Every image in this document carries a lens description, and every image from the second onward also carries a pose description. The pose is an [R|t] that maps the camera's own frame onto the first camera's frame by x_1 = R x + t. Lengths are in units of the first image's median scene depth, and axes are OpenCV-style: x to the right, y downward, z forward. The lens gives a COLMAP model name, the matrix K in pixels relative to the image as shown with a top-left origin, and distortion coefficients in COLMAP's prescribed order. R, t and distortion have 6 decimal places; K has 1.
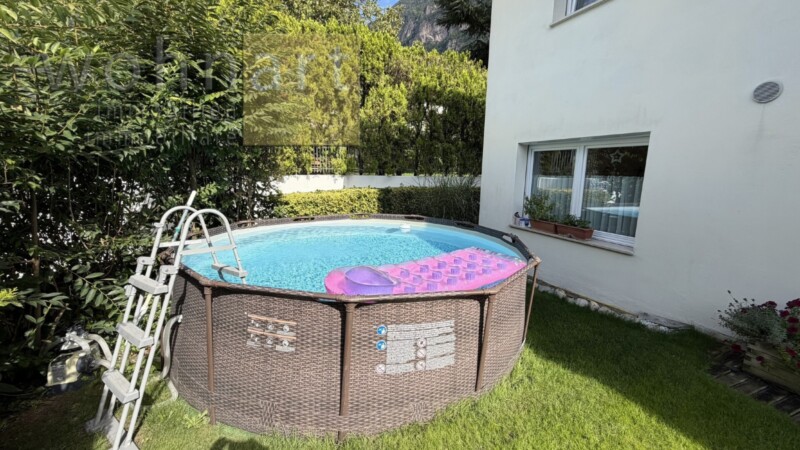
lens RADIAL K [[317.2, 0, 399.7], [0, 317.2, 222.1], [0, 0, 1]] dist [0.003324, -0.000550]
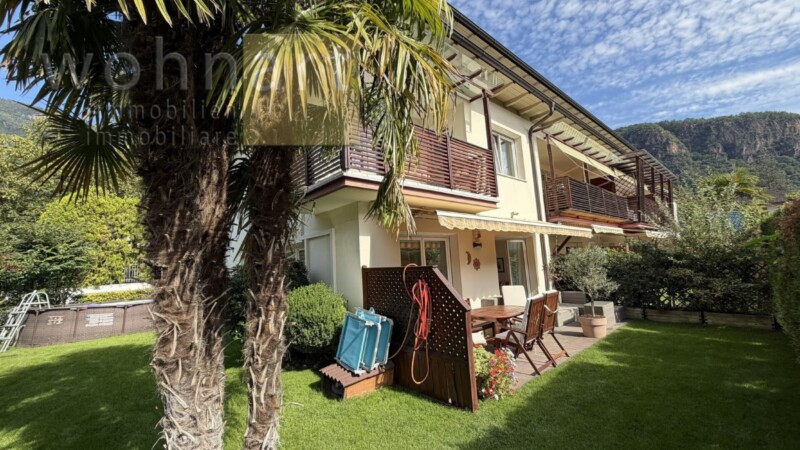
lens RADIAL K [[317.2, 0, 398.1], [0, 317.2, 223.0], [0, 0, 1]] dist [0.003324, -0.000550]
pose [[0.951973, -0.029013, 0.304803, 0.825894], [0.120953, 0.950166, -0.287324, 0.277610], [-0.281278, 0.310392, 0.908042, -1.392160]]
